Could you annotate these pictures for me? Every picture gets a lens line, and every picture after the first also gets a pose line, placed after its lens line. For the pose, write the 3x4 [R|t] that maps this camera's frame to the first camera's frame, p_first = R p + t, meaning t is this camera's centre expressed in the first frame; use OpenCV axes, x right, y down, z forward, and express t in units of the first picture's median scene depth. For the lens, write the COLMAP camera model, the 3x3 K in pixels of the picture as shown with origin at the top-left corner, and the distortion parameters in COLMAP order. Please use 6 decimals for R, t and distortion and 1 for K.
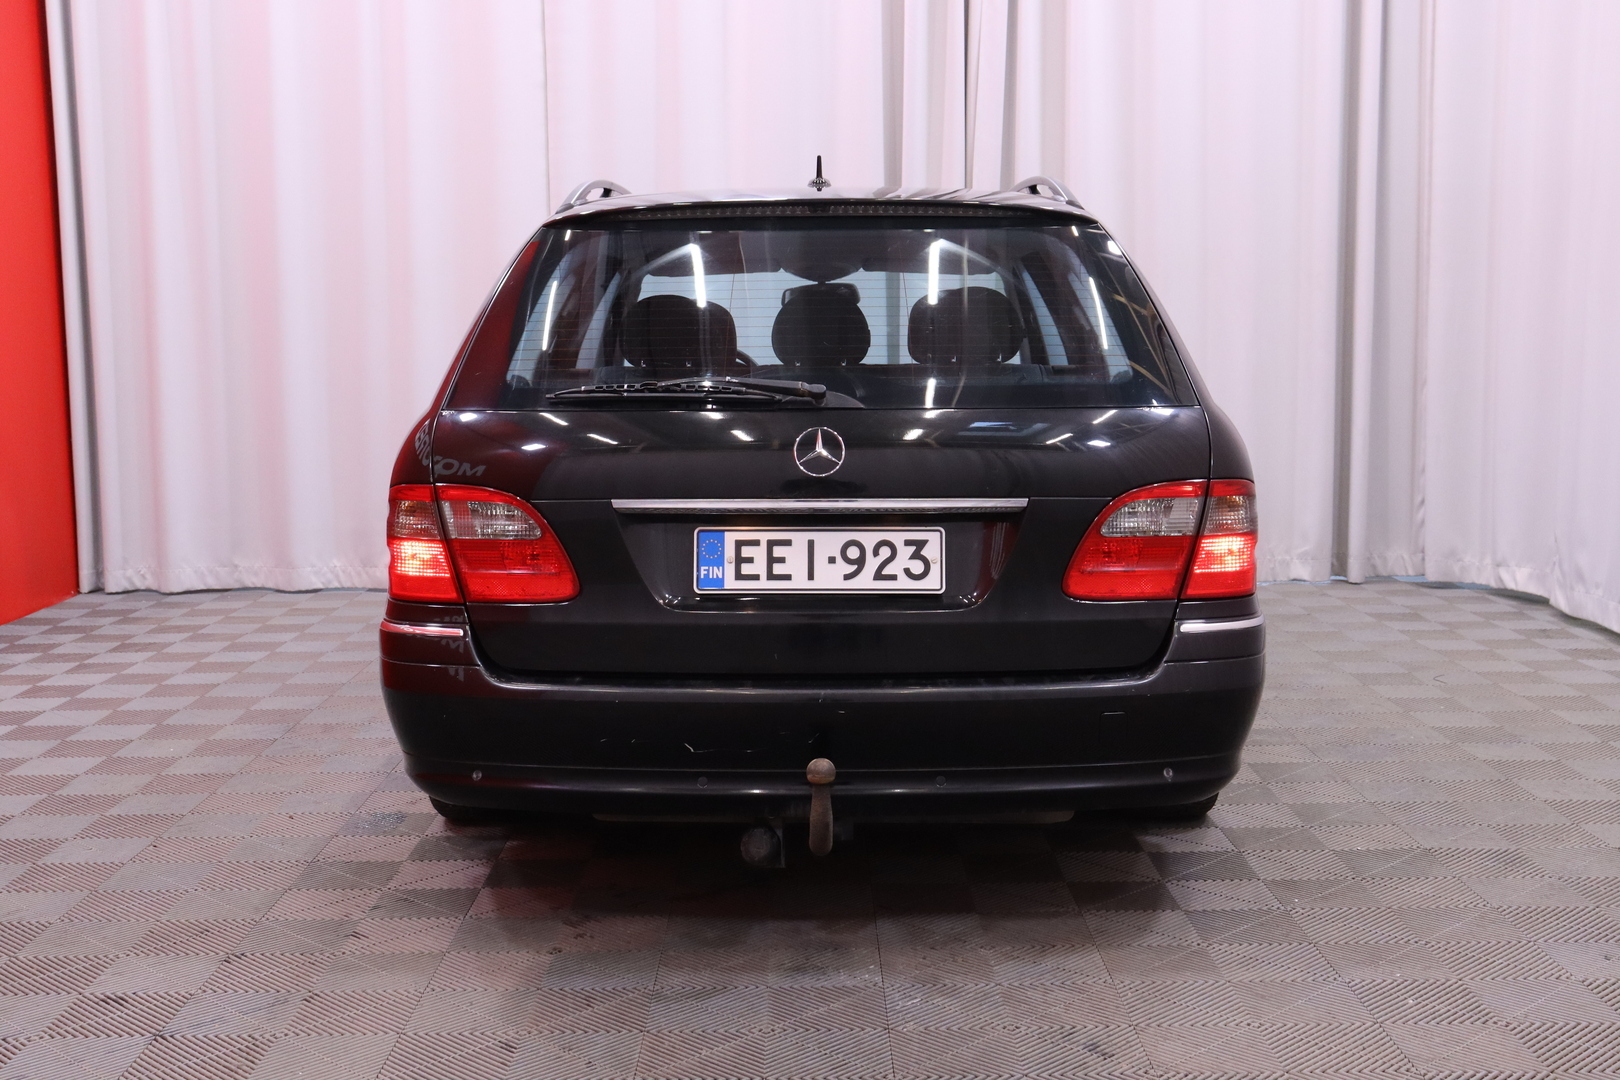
lens RADIAL K [[1958.7, 0, 810.0], [0, 1958.7, 540.0], [0, 0, 1]] dist [-0.003851, -0.002740]
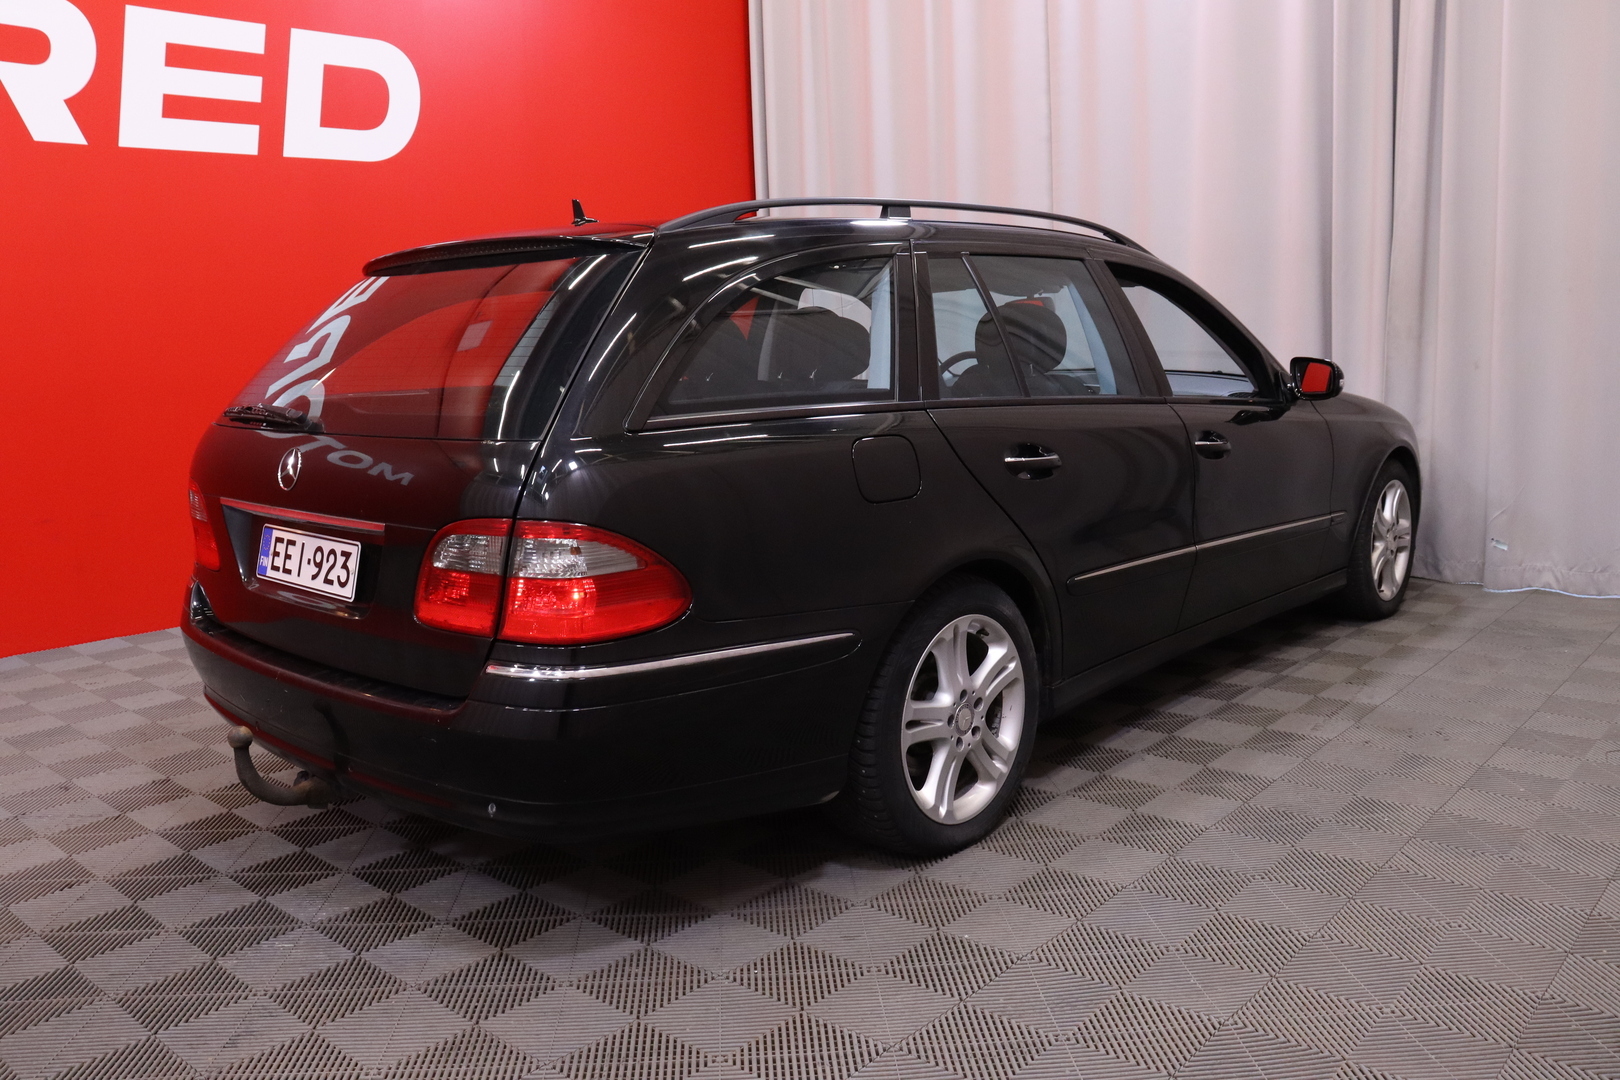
lens RADIAL K [[1333.0, 0, 810.0], [0, 1333.0, 540.0], [0, 0, 1]] dist [-0.075765, 0.003815]
pose [[0.734126, 0.092901, -0.672628, 0.752447], [-0.056307, 0.995513, 0.076043, -0.078521], [0.676675, -0.017951, 0.736063, 0.624362]]
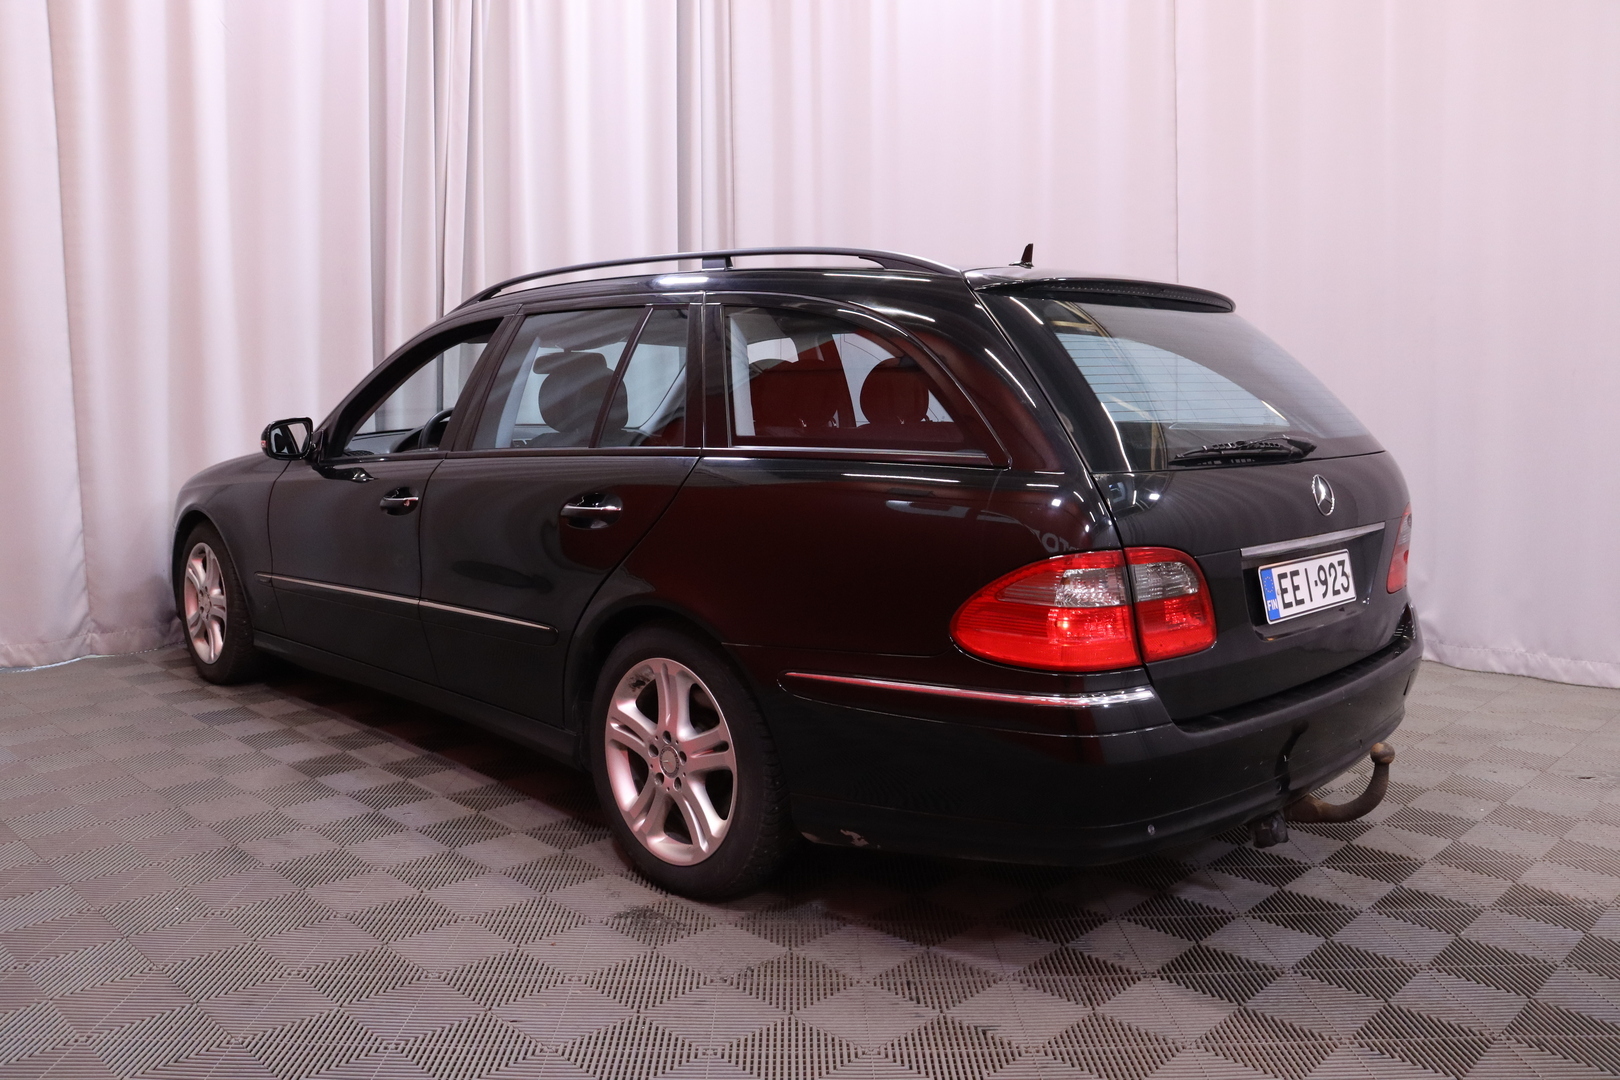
lens RADIAL K [[1333.0, 0, 810.0], [0, 1333.0, 540.0], [0, 0, 1]] dist [-0.075765, 0.003815]
pose [[0.691727, -0.079556, 0.717764, -0.788972], [0.079673, 0.996253, 0.033640, -0.068823], [-0.717751, 0.033917, 0.695473, 0.654442]]
